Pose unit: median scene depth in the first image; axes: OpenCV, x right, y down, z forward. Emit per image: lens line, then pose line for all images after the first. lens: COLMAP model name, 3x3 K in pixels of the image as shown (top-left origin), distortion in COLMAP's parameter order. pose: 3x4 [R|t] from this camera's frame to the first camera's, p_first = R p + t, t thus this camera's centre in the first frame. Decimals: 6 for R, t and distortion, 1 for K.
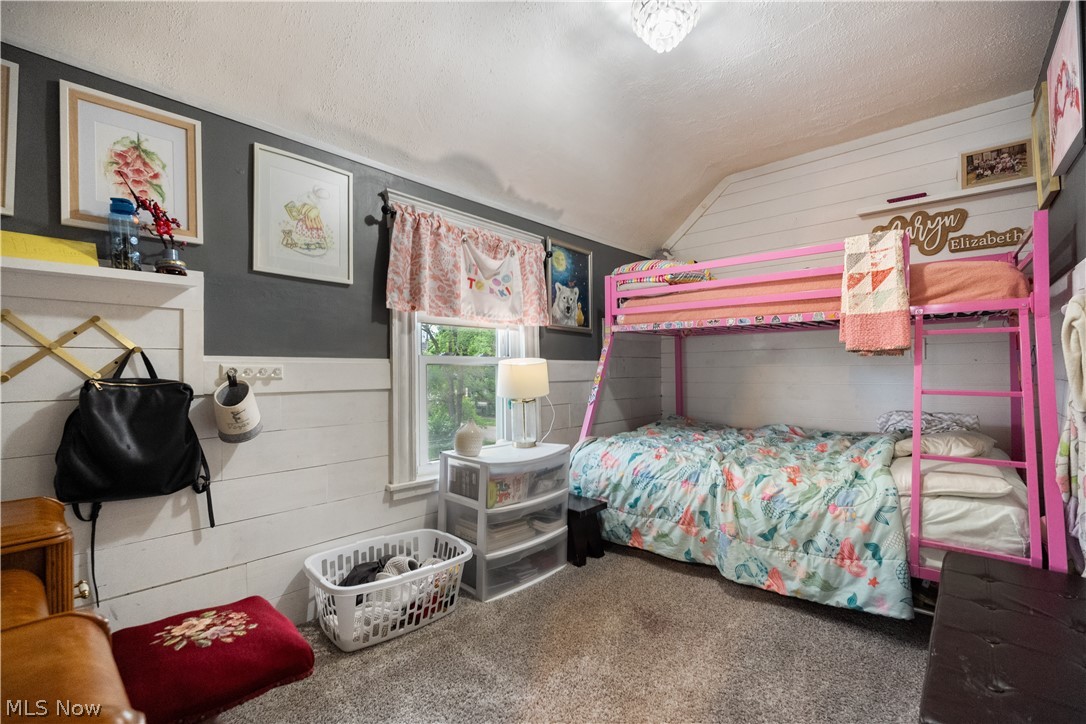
lens RADIAL K [[481.4, 0, 541.8], [0, 481.4, 362.7], [0, 0, 1]] dist [-0.003875, -0.000255]
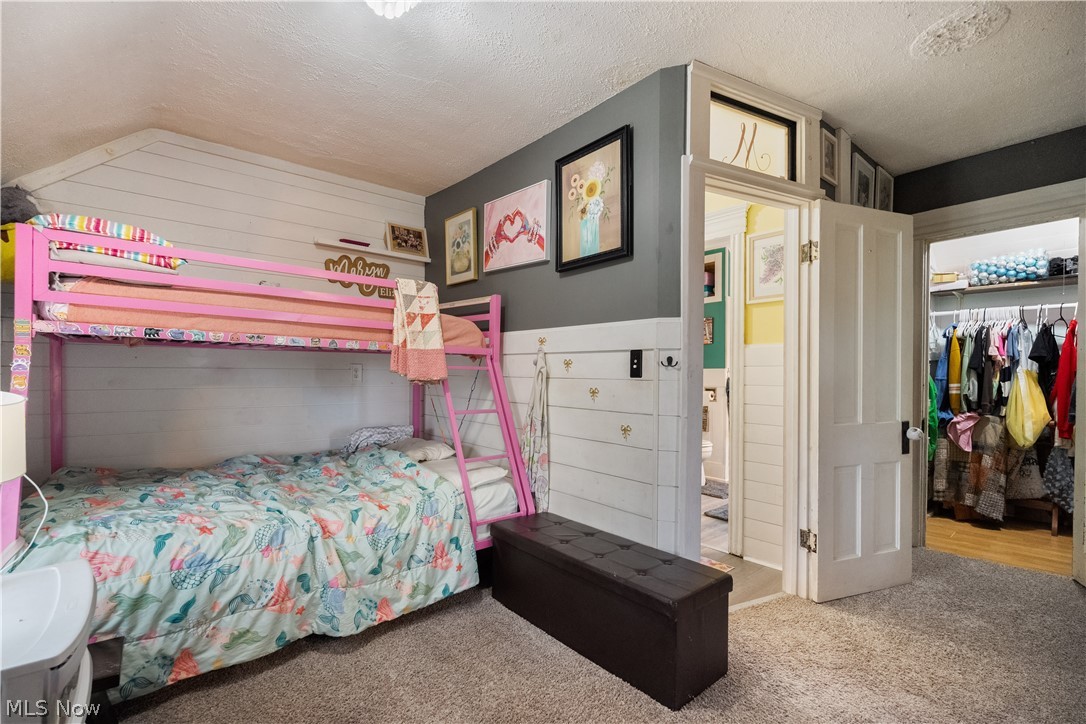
lens RADIAL K [[481.4, 0, 538.7], [0, 481.4, 383.3], [0, 0, 1]] dist [-0.003875, -0.000255]
pose [[0.136183, -0.007372, 0.990656, -0.420722], [-0.022597, 0.999689, 0.010546, -0.034285], [-0.990426, -0.023822, 0.135974, 0.509587]]
